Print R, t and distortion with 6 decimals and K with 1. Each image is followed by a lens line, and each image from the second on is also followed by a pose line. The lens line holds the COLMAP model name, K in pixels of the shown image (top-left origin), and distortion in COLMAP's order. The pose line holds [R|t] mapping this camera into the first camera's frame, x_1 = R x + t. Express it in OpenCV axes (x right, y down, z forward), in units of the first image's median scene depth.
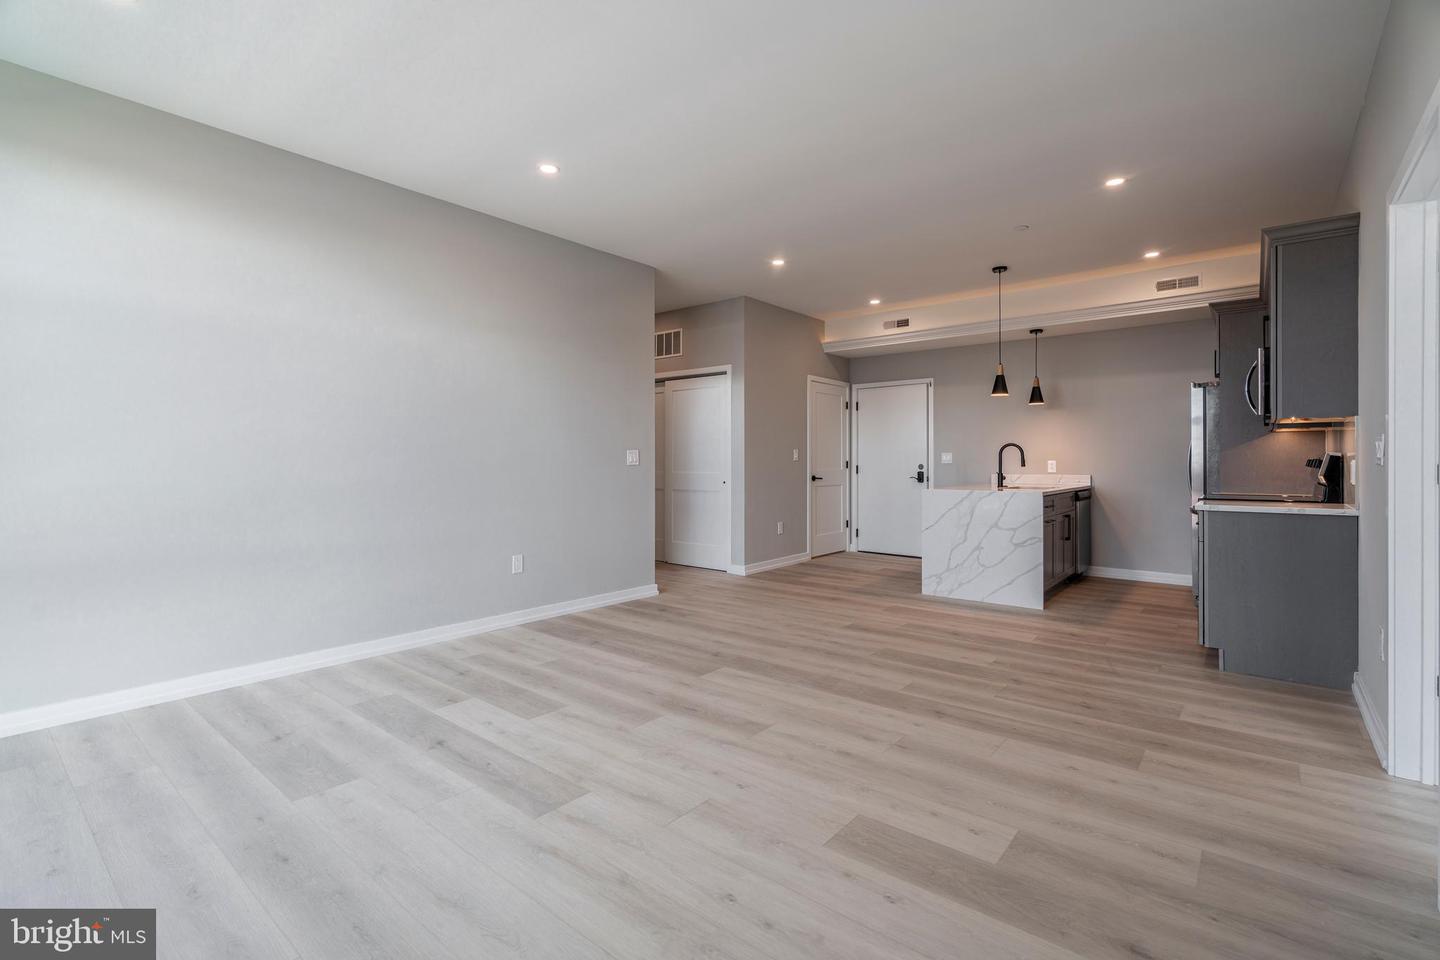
lens RADIAL K [[660.7, 0, 706.3], [0, 660.7, 462.9], [0, 0, 1]] dist [-0.011233, 0.003871]
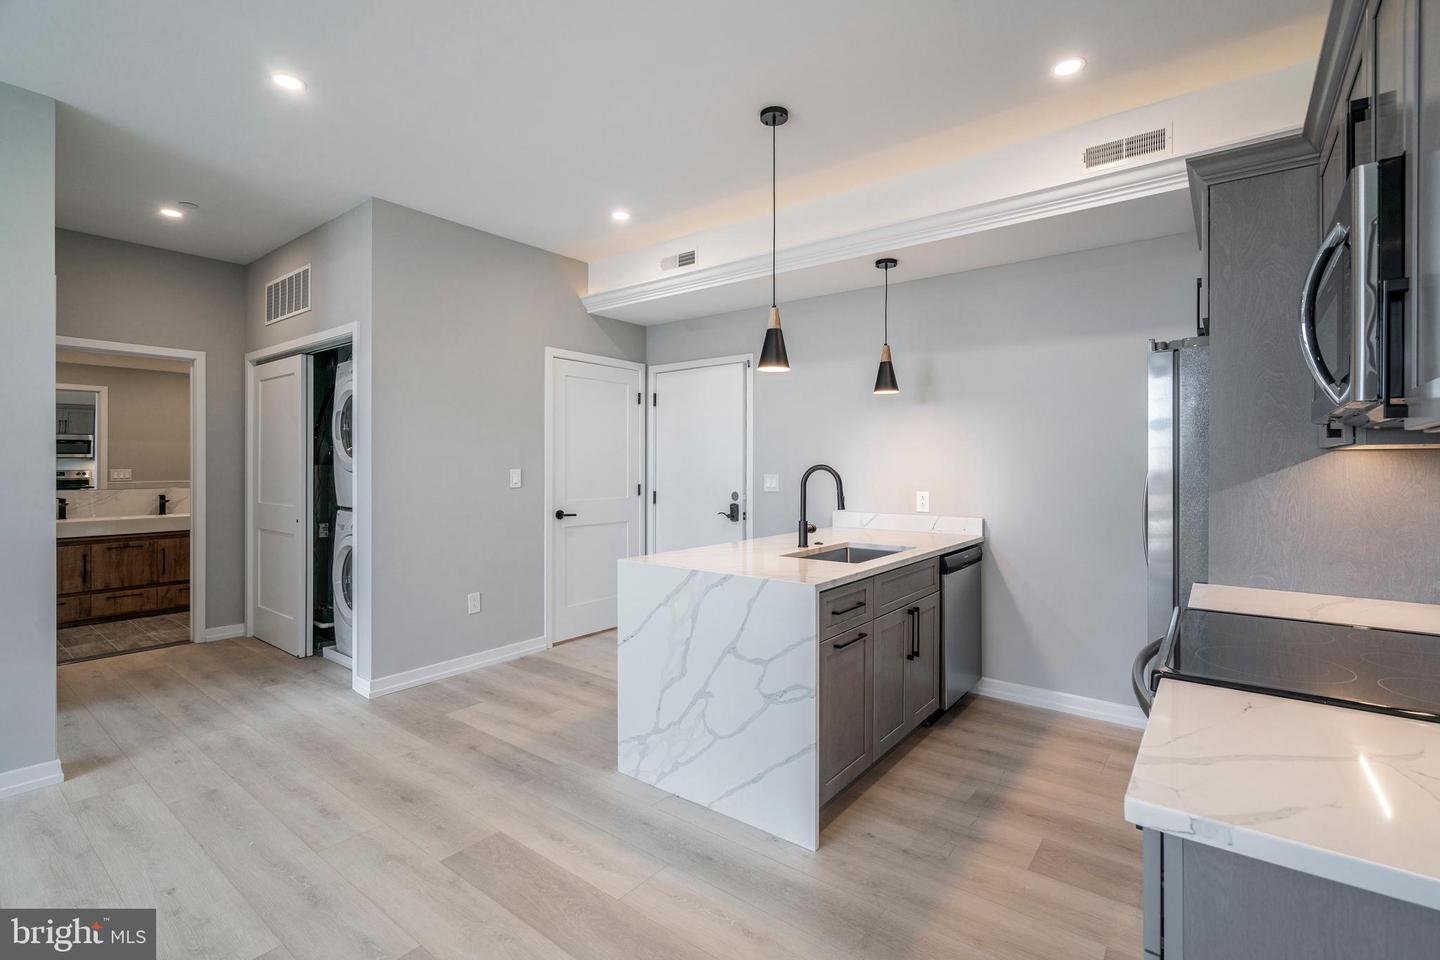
lens RADIAL K [[660.7, 0, 720.3], [0, 660.7, 469.5], [0, 0, 1]] dist [-0.011233, 0.003871]
pose [[0.999075, 0.002572, 0.042927, 0.415374], [-0.002811, 0.999981, 0.005504, -0.033230], [-0.042912, -0.005620, 0.999063, 0.547780]]
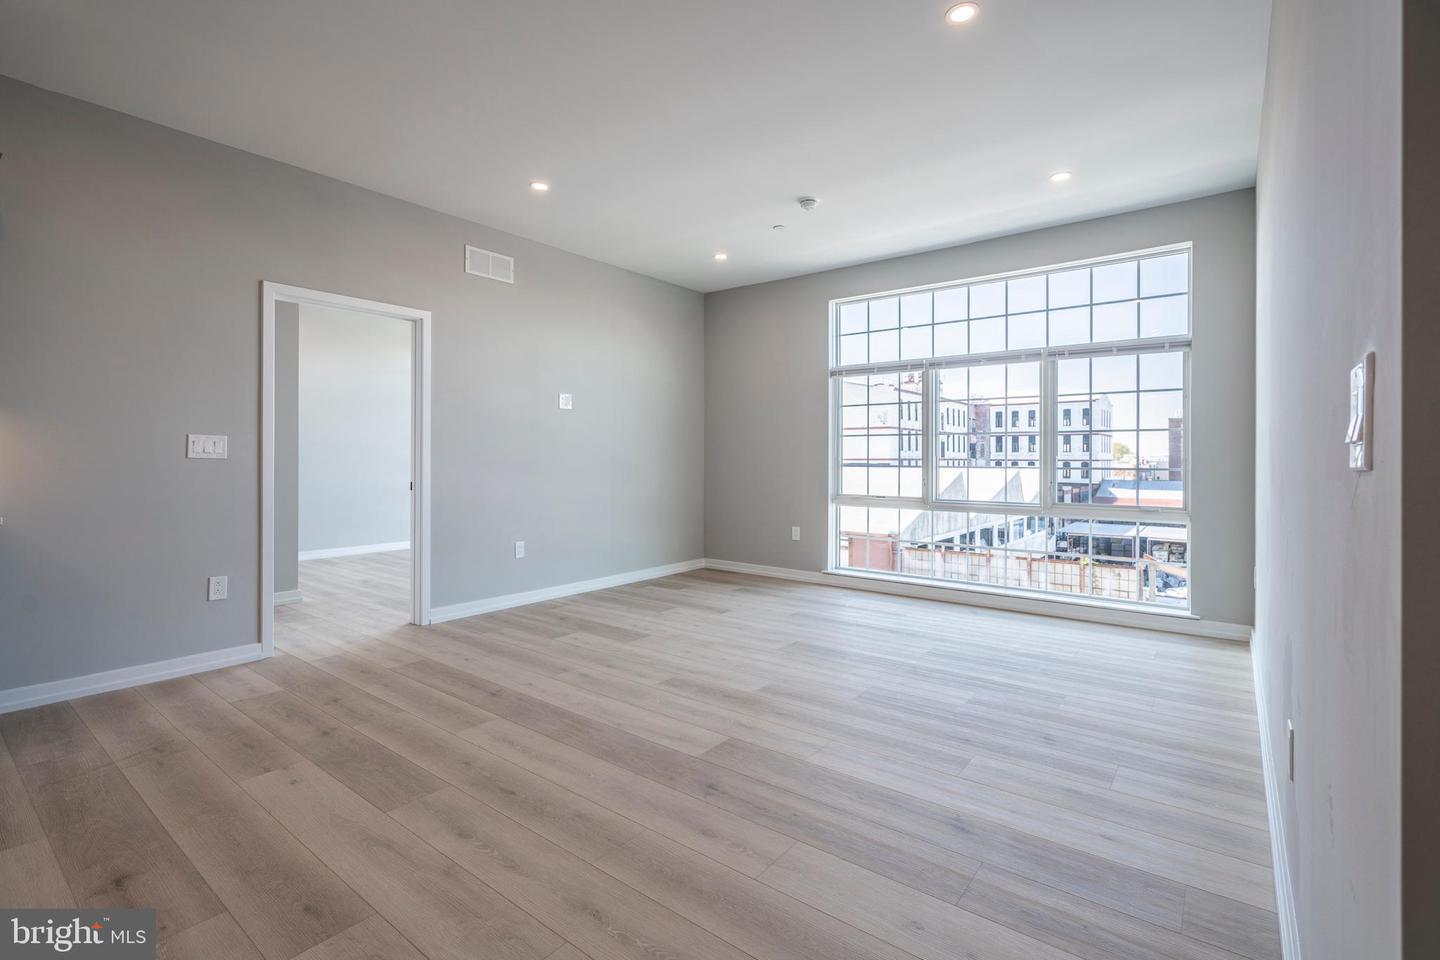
lens RADIAL K [[660.7, 0, 701.3], [0, 660.7, 456.8], [0, 0, 1]] dist [-0.011233, 0.003871]
pose [[-0.999716, -0.001928, -0.023763, 0.026906], [-0.001968, 0.999997, 0.001682, -0.001850], [0.023760, 0.001728, -0.999716, 1.180964]]
